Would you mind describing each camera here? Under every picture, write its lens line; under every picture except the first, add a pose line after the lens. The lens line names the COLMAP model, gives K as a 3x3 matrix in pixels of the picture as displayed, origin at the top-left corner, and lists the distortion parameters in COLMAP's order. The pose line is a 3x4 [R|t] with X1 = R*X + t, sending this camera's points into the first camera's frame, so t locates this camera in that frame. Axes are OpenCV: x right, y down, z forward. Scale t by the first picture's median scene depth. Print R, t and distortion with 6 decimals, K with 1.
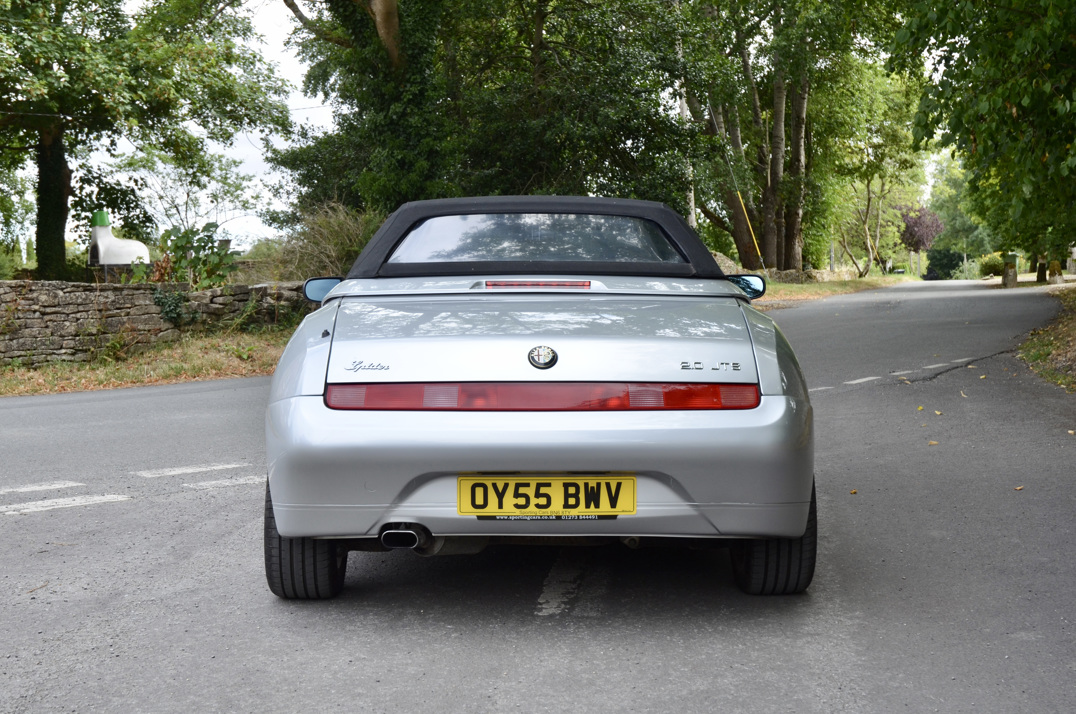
lens RADIAL K [[1737.6, 0, 538.0], [0, 1737.6, 357.0], [0, 0, 1]] dist [0.148546, 0.121886]
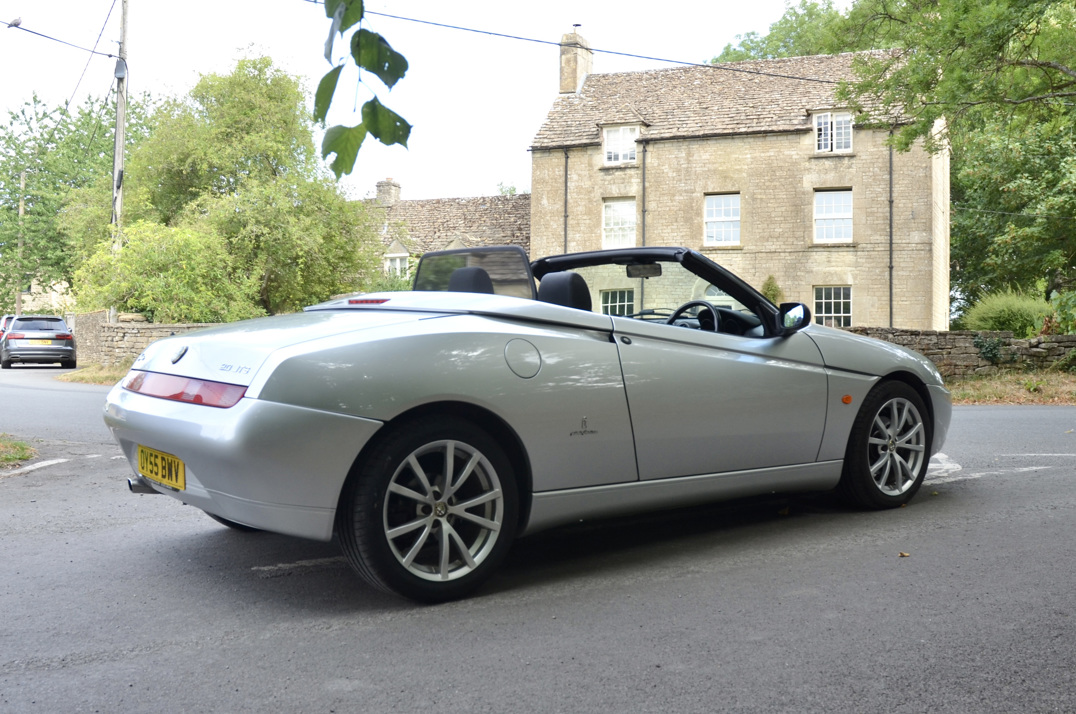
lens RADIAL K [[1111.2, 0, 538.0], [0, 1111.2, 357.0], [0, 0, 1]] dist [-0.181893, 0.194884]
pose [[0.584847, 0.033824, -0.810438, 0.176484], [-0.056099, 0.998424, 0.001186, -0.003132], [0.809202, 0.044771, 0.585823, 0.168801]]
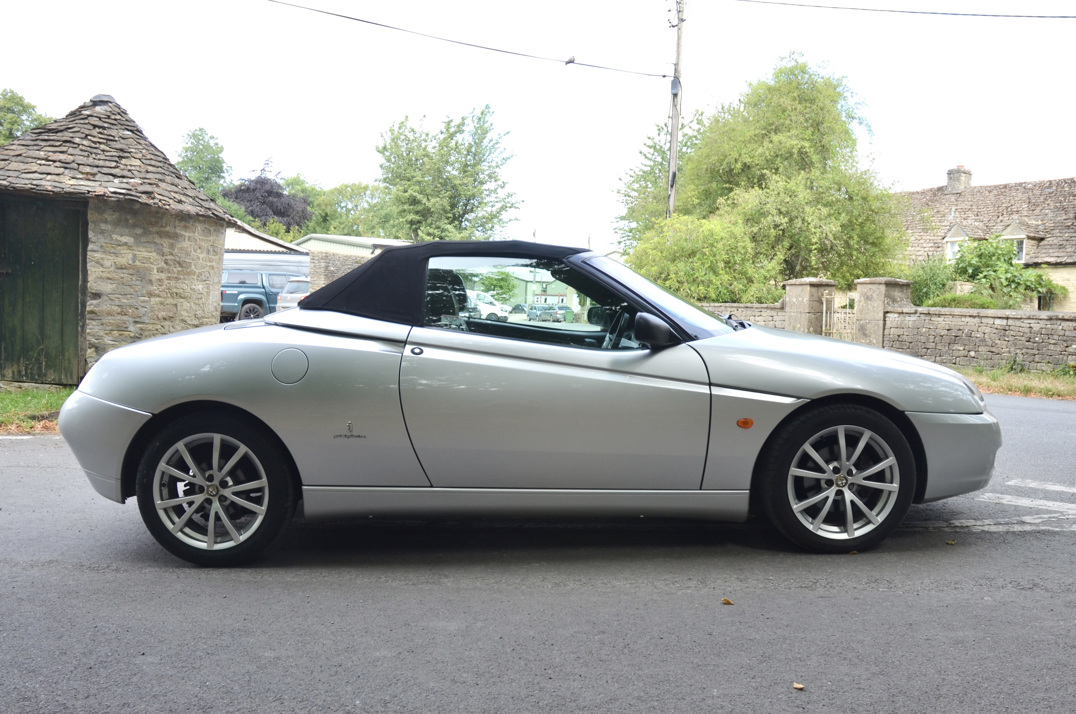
lens RADIAL K [[965.8, 0, 556.2], [0, 965.8, 386.2], [0, 0, 1]] dist [-0.191213, 0.190159]
pose [[0.005240, 0.104559, -0.994505, 0.200987], [-0.068227, 0.992238, 0.103961, -0.019442], [0.997656, 0.067307, 0.012333, 0.311068]]
